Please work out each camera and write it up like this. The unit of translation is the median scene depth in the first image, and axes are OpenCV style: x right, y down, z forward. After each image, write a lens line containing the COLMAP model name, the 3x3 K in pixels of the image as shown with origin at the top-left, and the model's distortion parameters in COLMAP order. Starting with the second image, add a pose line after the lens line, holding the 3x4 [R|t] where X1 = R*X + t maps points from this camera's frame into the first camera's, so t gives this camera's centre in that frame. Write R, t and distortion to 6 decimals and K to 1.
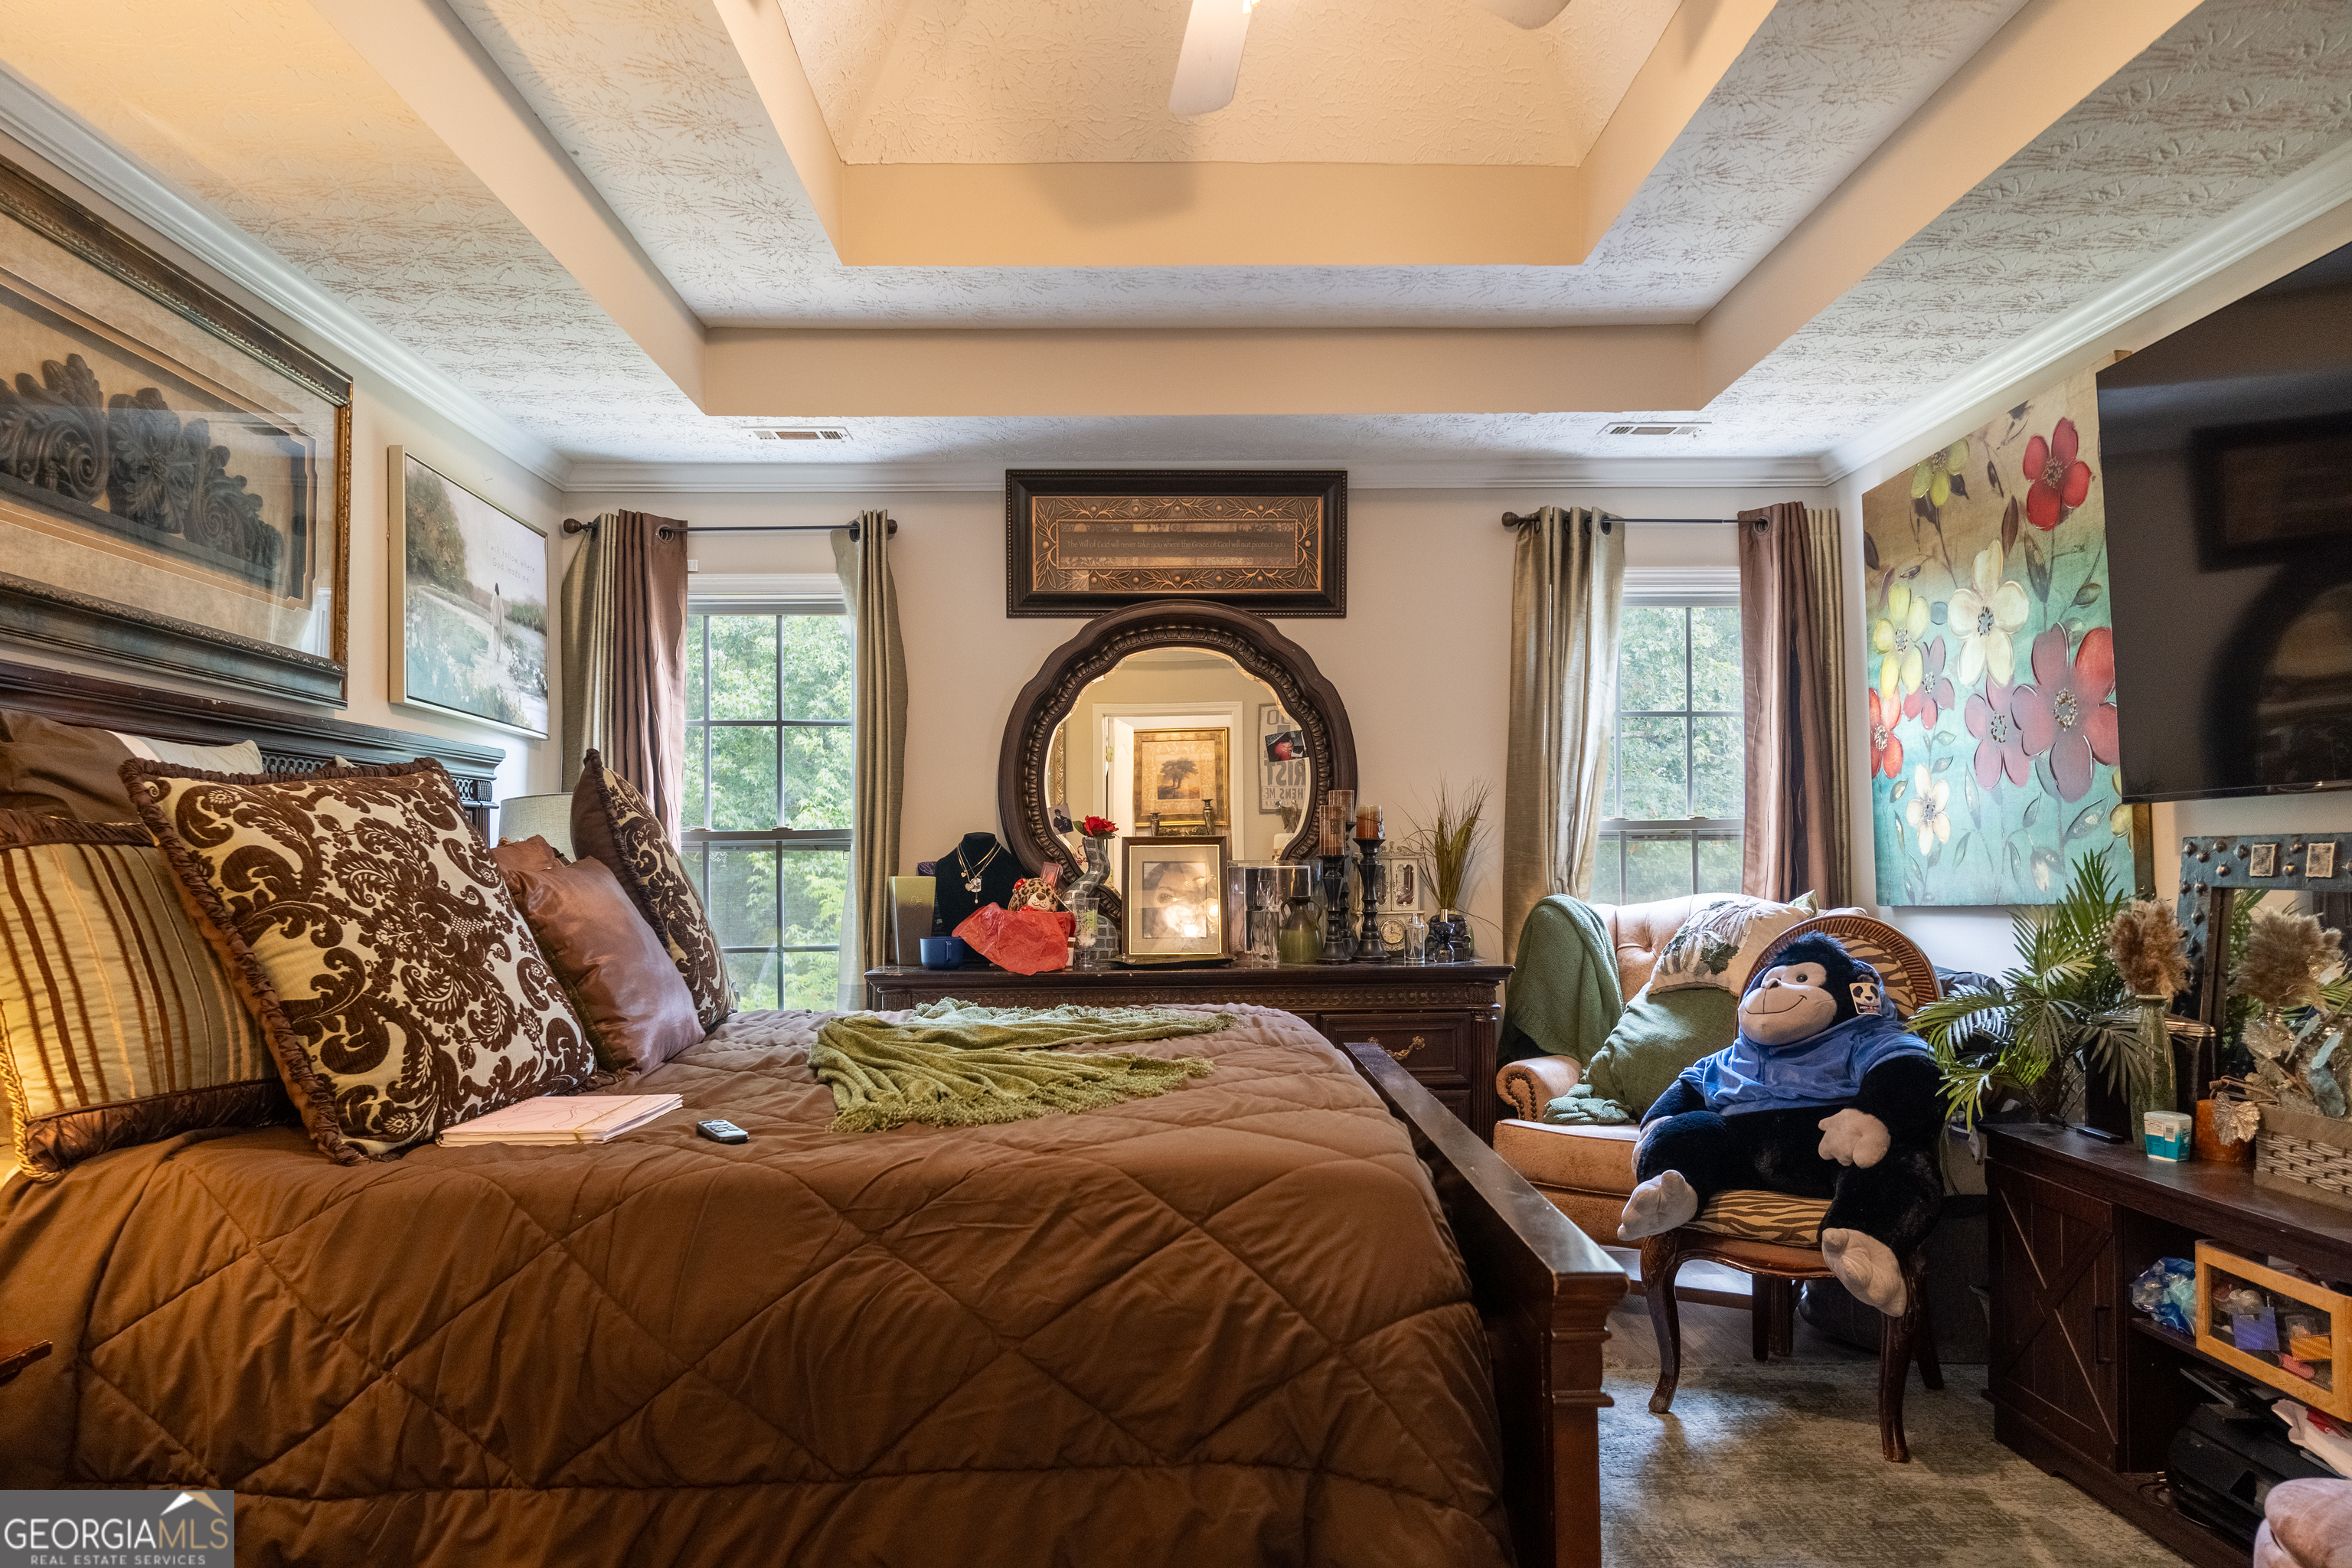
lens RADIAL K [[1633.2, 0, 1171.8], [0, 1633.2, 796.0], [0, 0, 1]] dist [-0.001607, -0.005294]
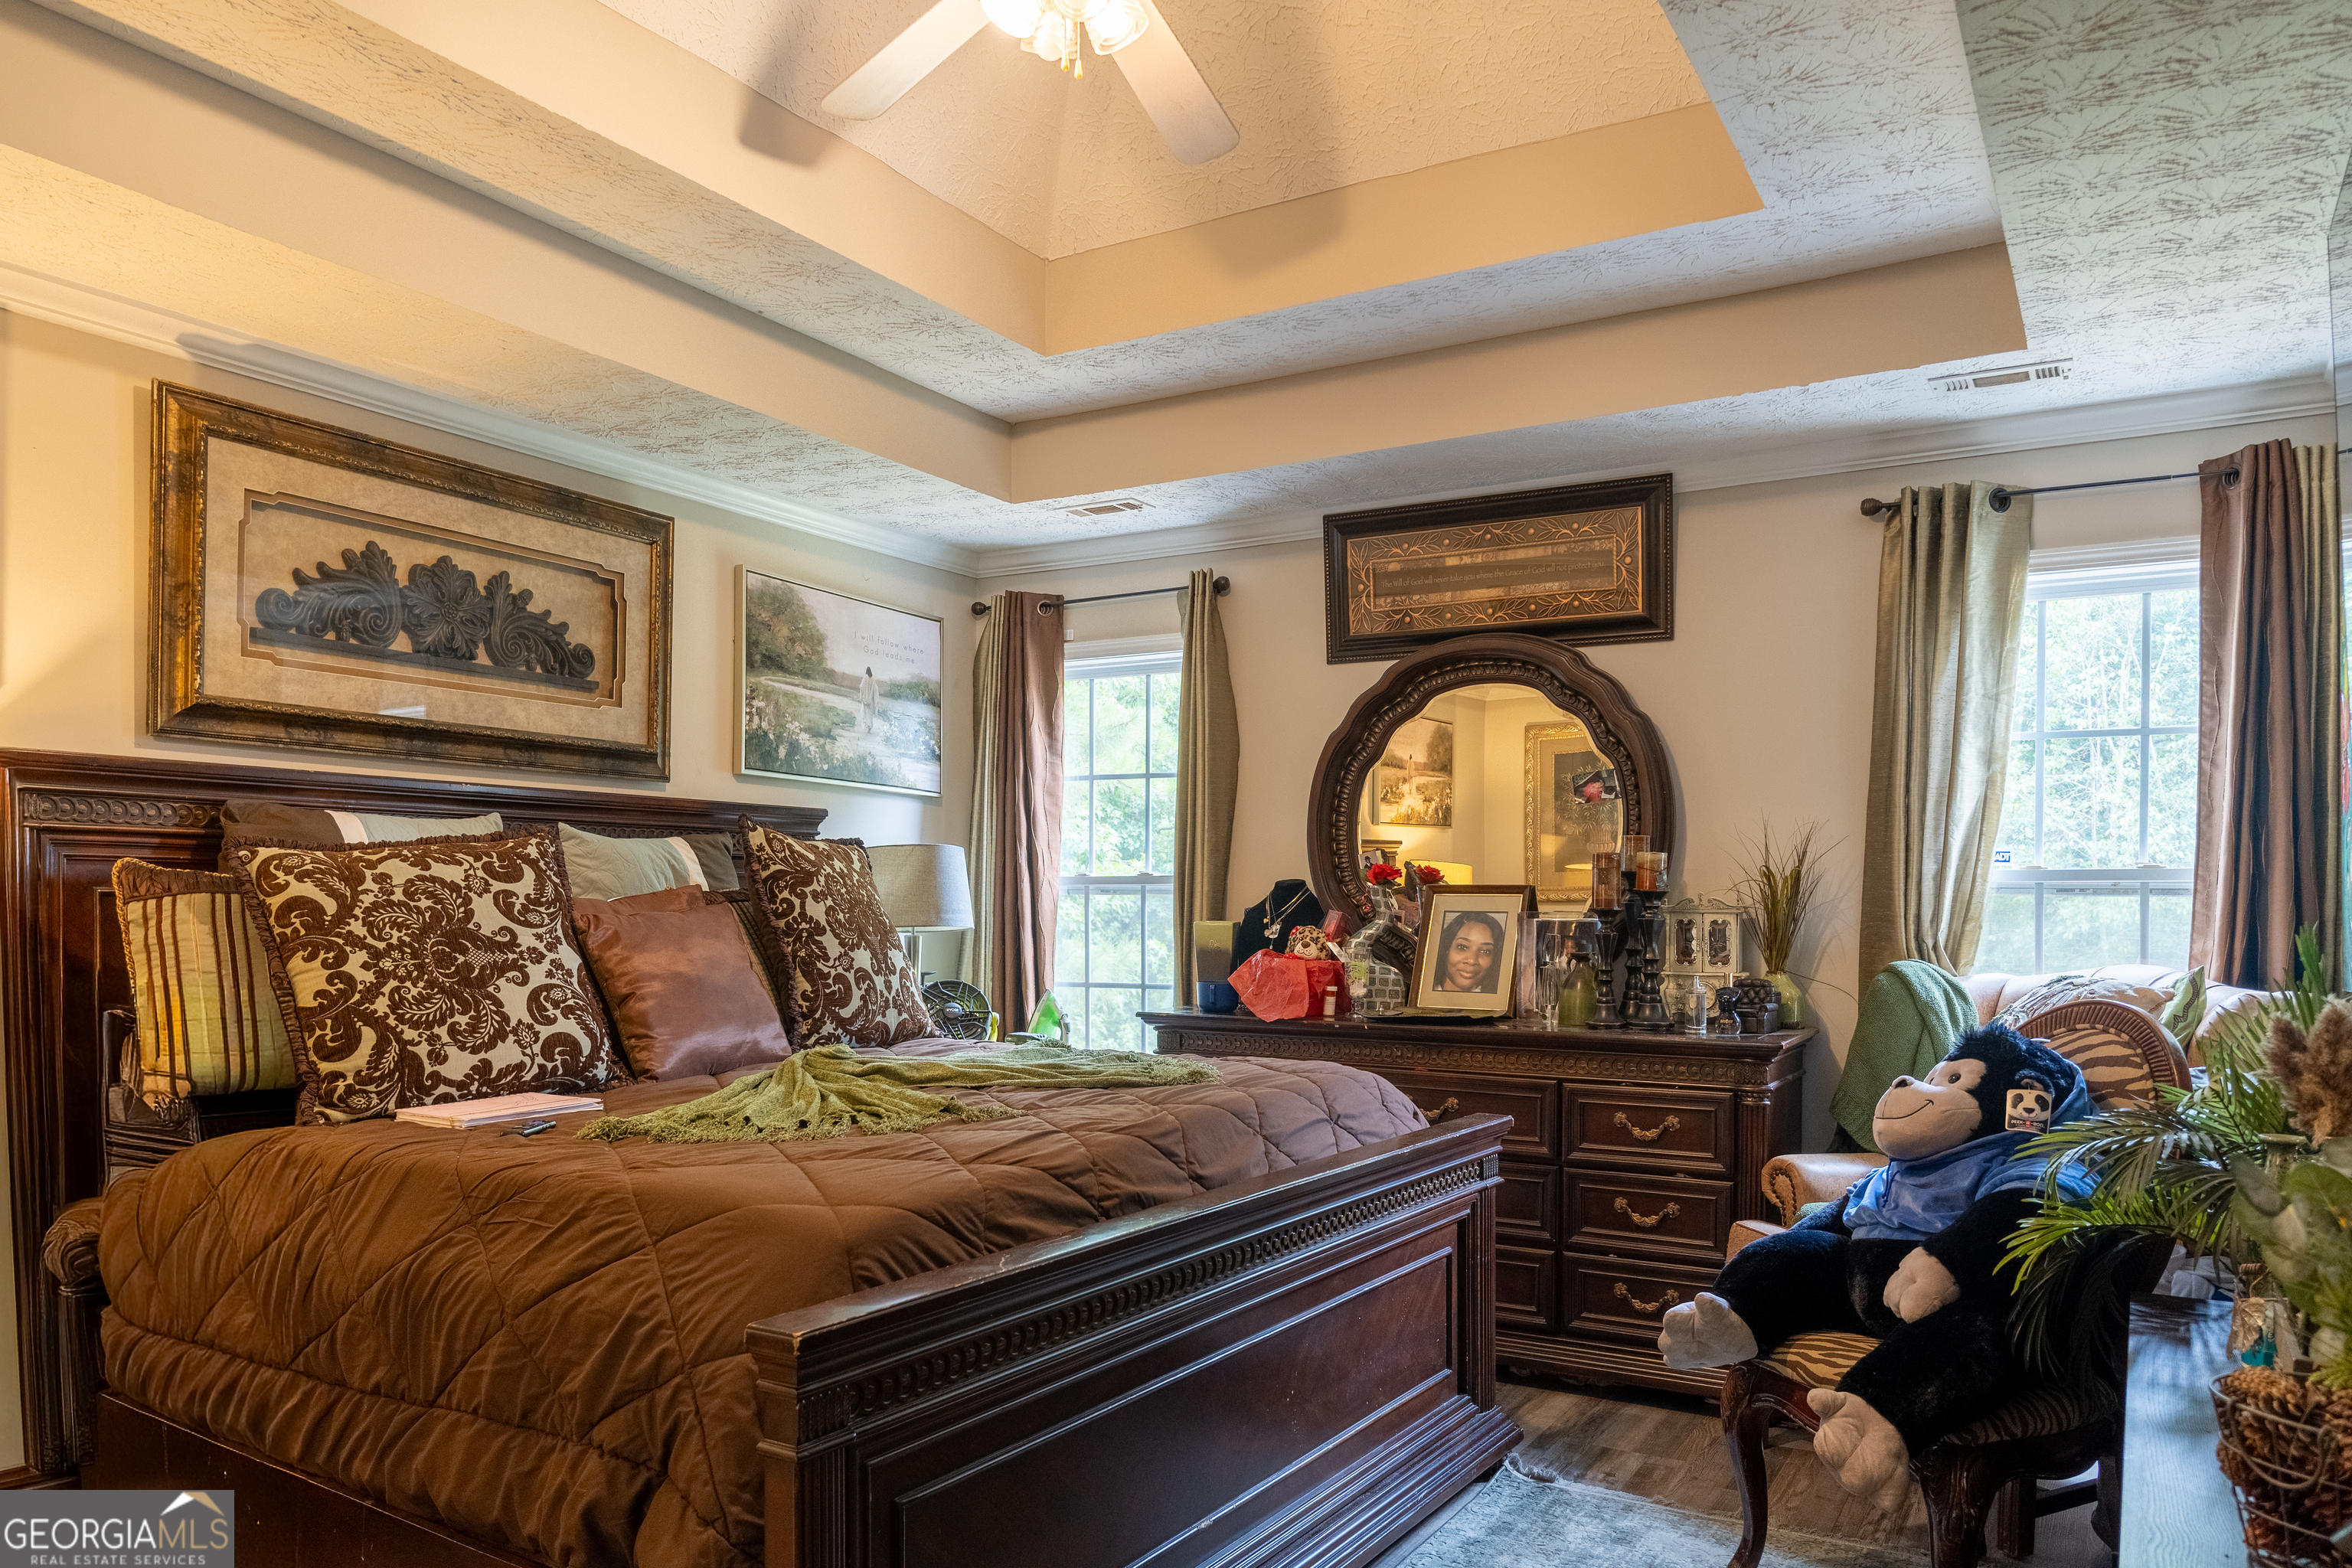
lens RADIAL K [[1633.2, 0, 1085.1], [0, 1633.2, 864.2], [0, 0, 1]] dist [-0.001607, -0.005294]
pose [[0.836154, 0.002144, -0.548491, 0.399875], [0.009650, 0.999780, 0.018619, -0.008558], [0.548410, -0.020862, 0.835949, 0.100464]]
